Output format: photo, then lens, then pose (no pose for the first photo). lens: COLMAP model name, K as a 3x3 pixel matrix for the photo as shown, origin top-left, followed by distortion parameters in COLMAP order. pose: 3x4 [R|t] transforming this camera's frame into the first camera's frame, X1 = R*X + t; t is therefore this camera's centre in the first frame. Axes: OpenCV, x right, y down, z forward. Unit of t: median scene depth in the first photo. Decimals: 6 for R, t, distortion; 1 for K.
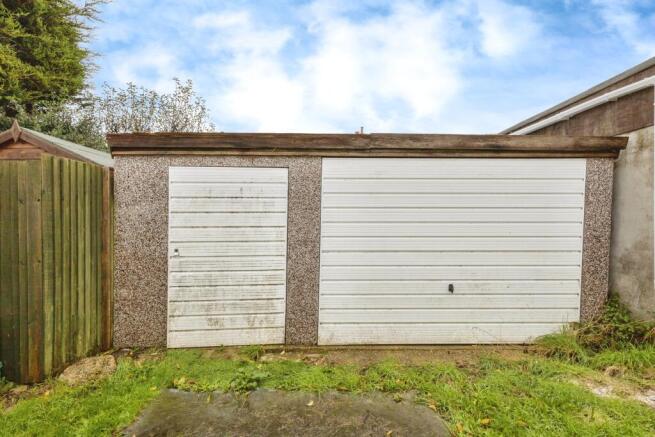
lens RADIAL K [[307.2, 0, 327.5], [0, 307.2, 225.7], [0, 0, 1]] dist [0.001562, 0.000321]
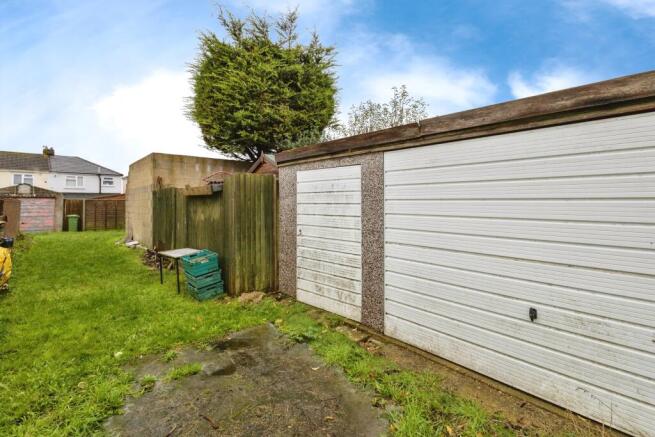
lens RADIAL K [[305.4, 0, 327.1], [0, 305.4, 195.8], [0, 0, 1]] dist [0.000794, 0.000379]
pose [[0.645111, -0.014217, -0.763957, 0.643449], [-0.026134, 0.998831, -0.040656, -0.024605], [0.763642, 0.046193, 0.643985, 0.185009]]
